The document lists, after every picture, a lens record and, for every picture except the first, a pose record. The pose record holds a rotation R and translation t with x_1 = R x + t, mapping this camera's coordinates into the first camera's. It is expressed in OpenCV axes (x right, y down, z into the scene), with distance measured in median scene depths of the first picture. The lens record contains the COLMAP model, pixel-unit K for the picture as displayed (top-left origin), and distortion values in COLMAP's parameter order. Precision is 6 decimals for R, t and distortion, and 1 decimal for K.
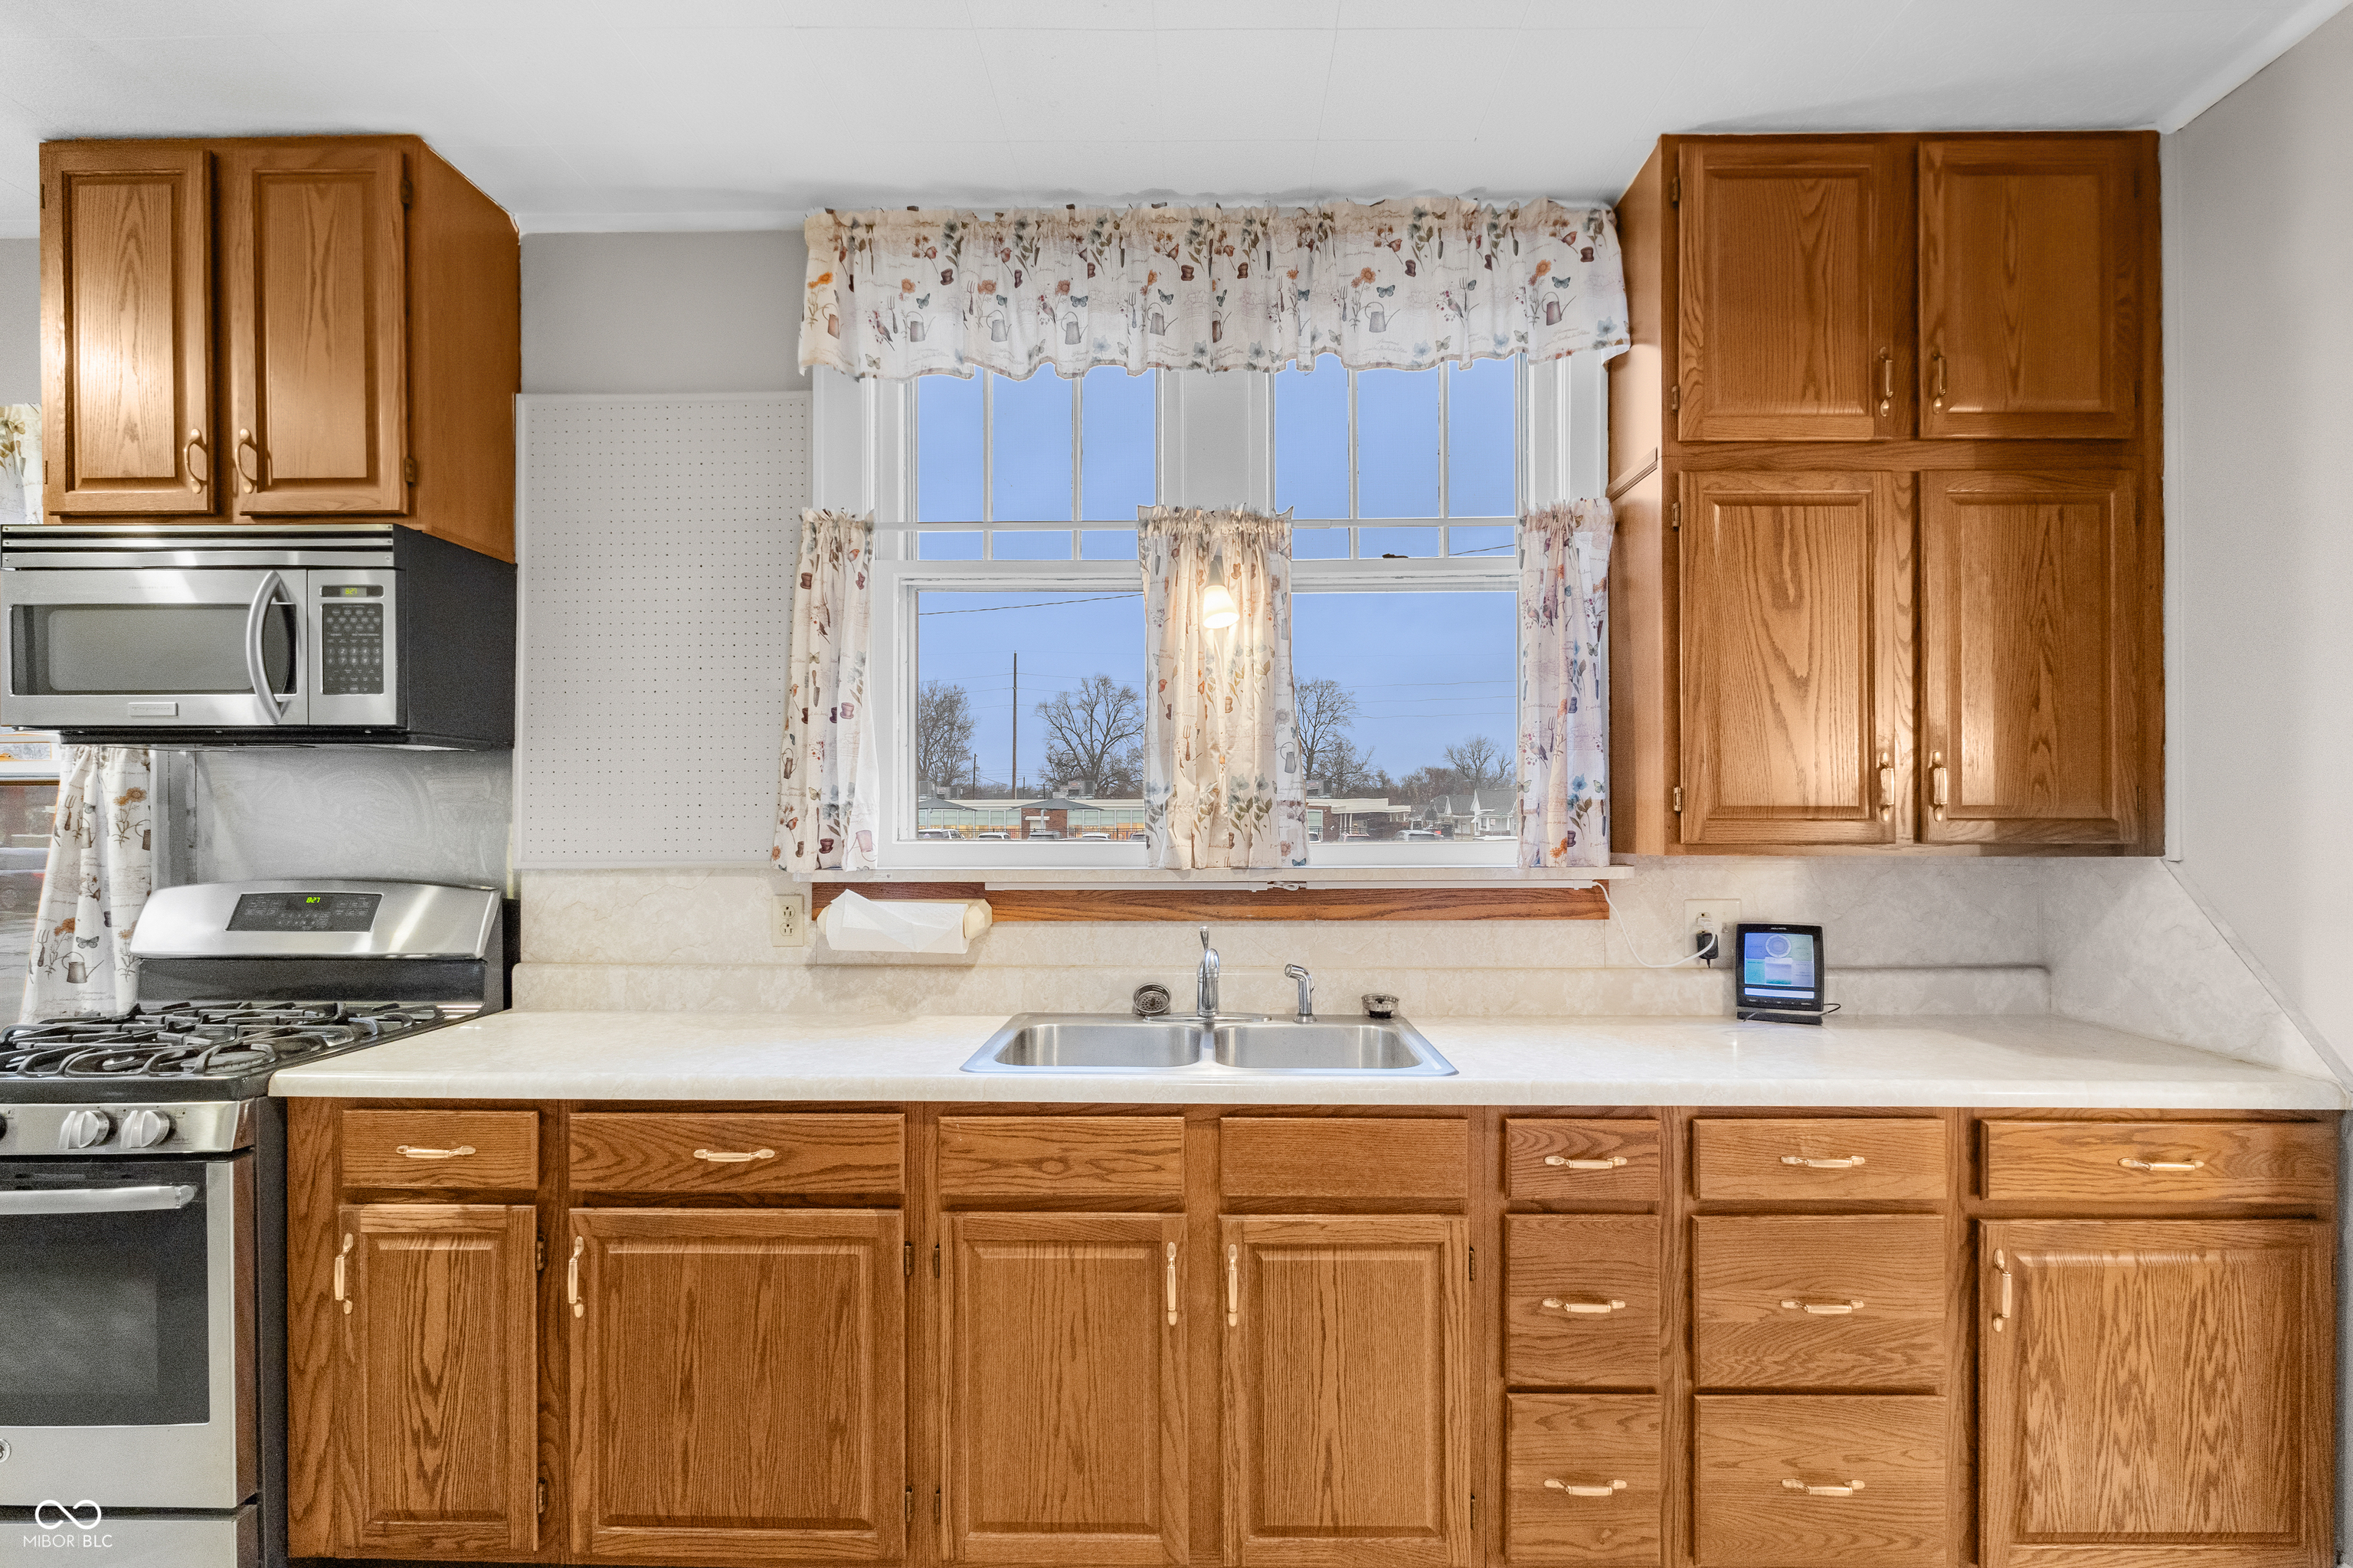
lens RADIAL K [[1106.9, 0, 1183.4], [0, 1106.9, 797.3], [0, 0, 1]] dist [-0.002067, -0.000201]
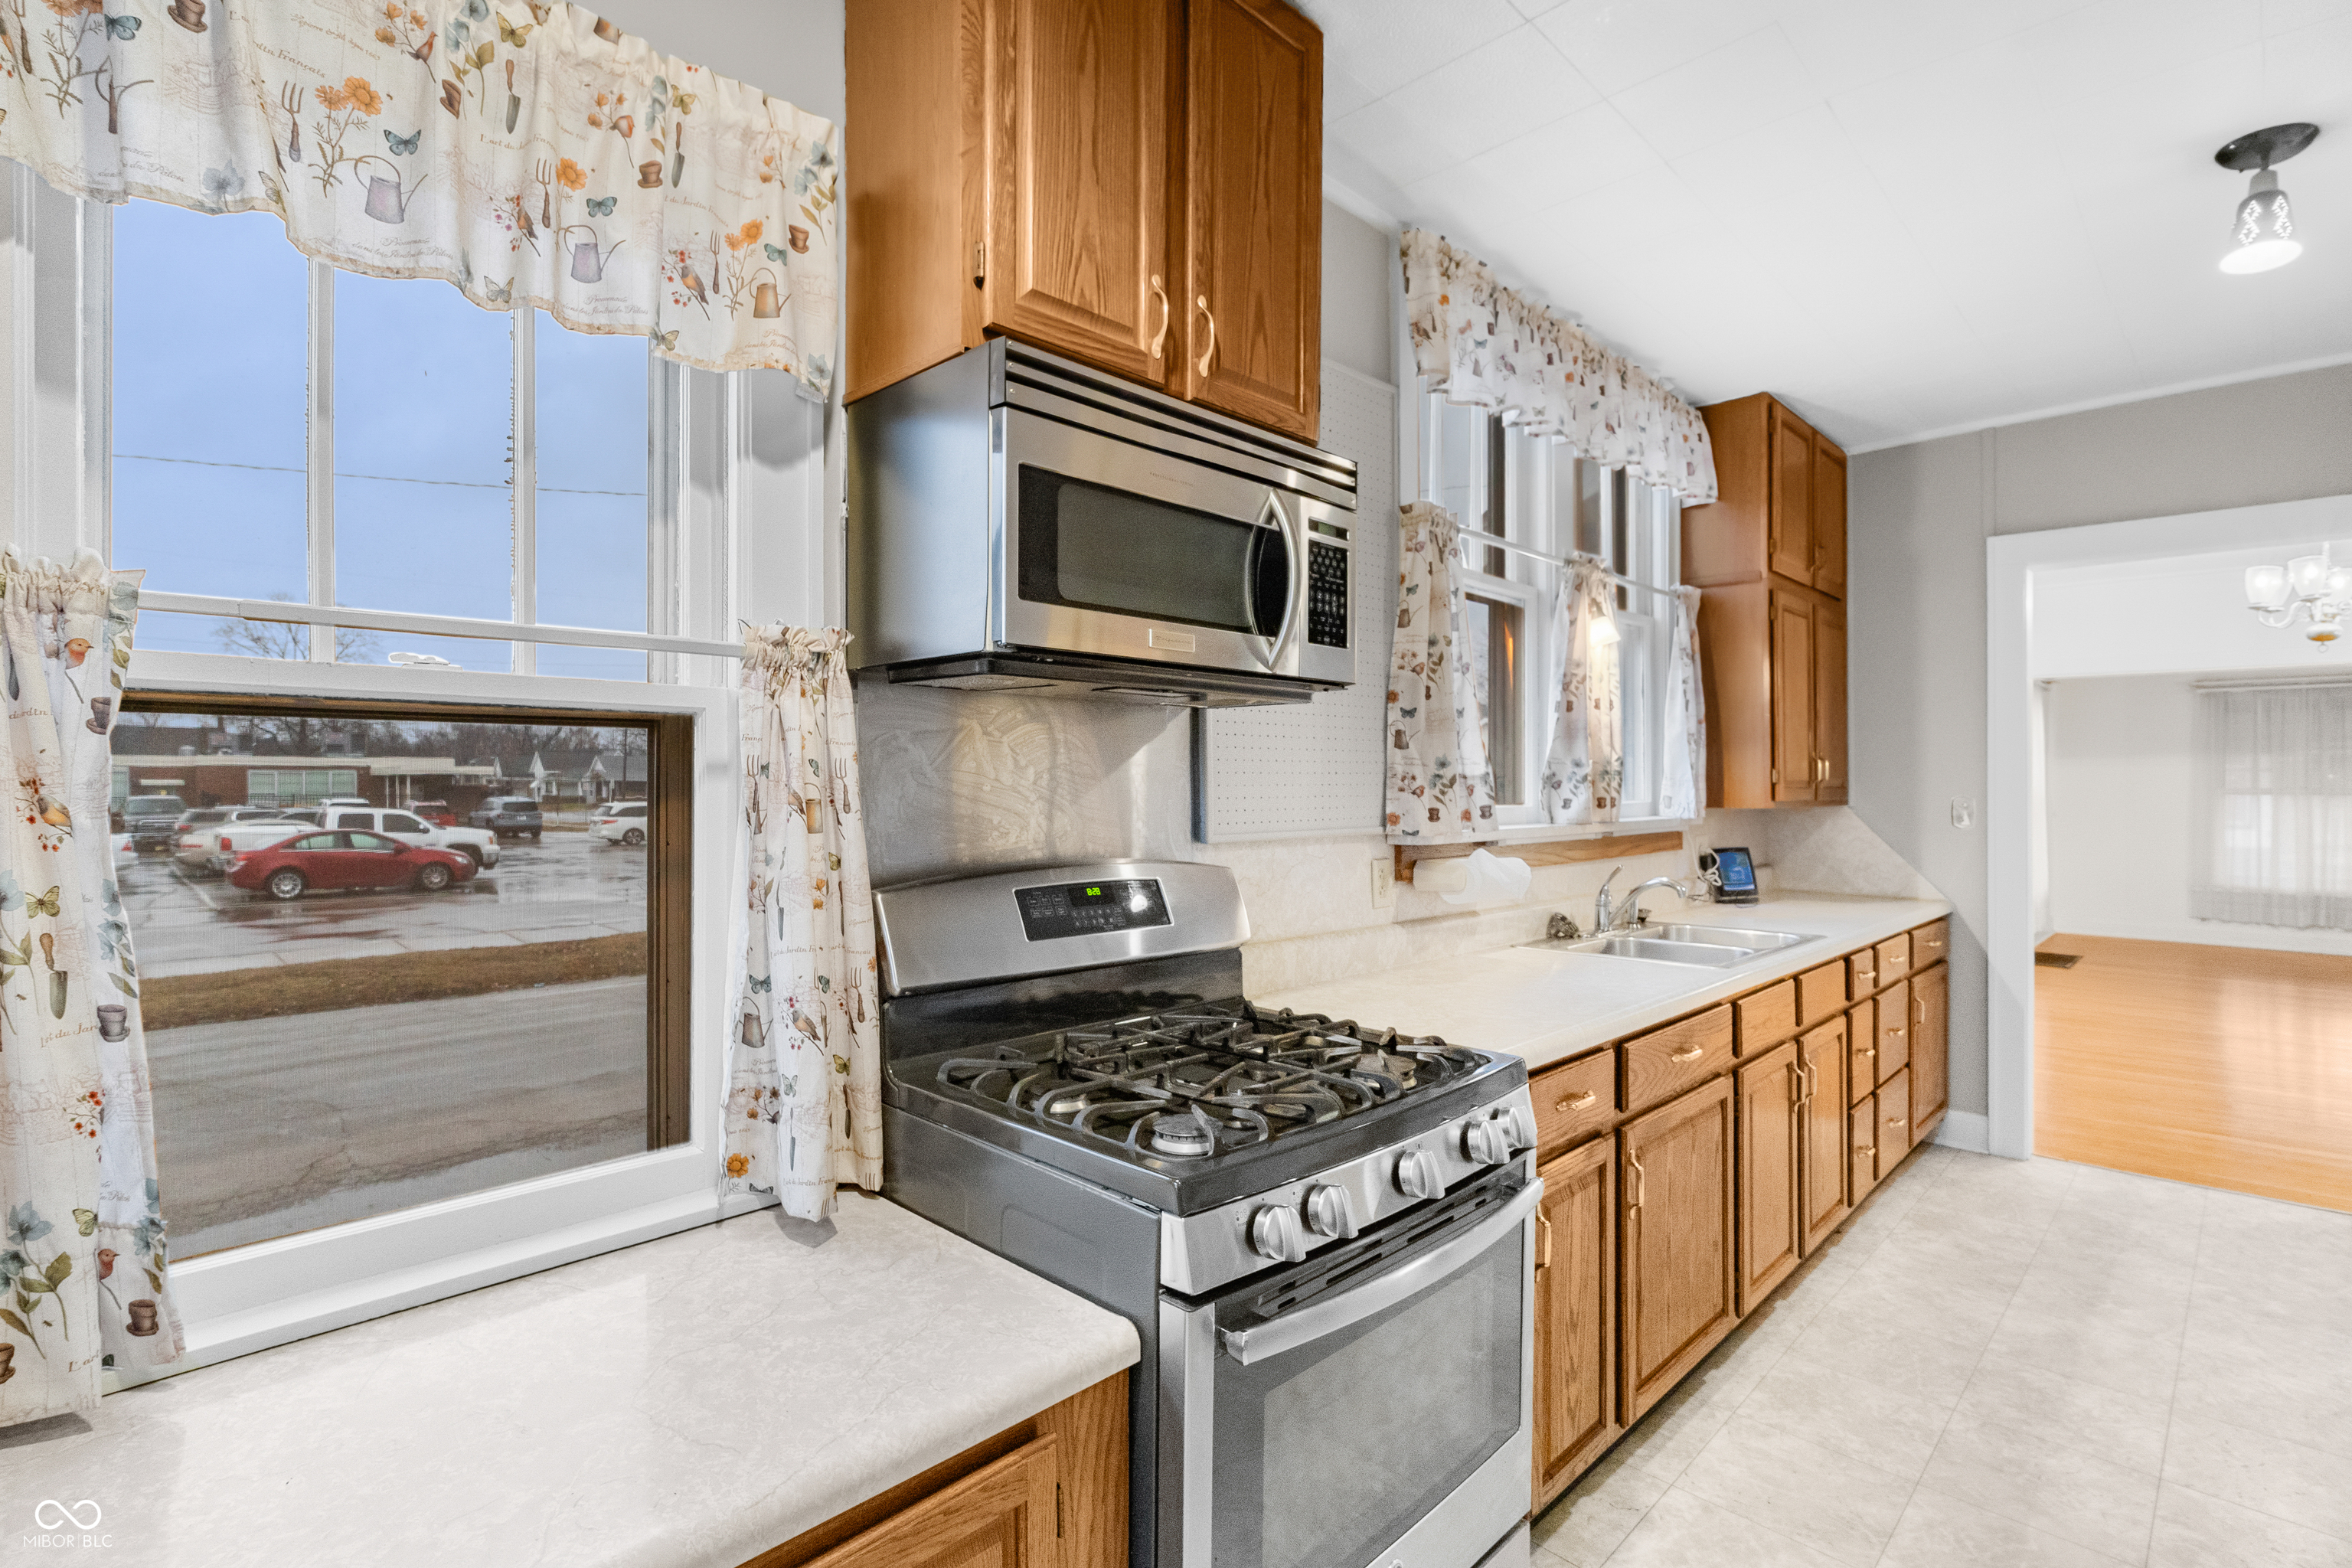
lens RADIAL K [[1099.5, 0, 1176.0], [0, 1099.5, 784.0], [0, 0, 1]] dist [-0.000882, -0.000951]
pose [[0.688538, 0.003395, 0.725192, -1.361295], [-0.017964, 0.999762, 0.012375, 0.006653], [-0.724977, -0.021548, 0.688435, 0.444378]]
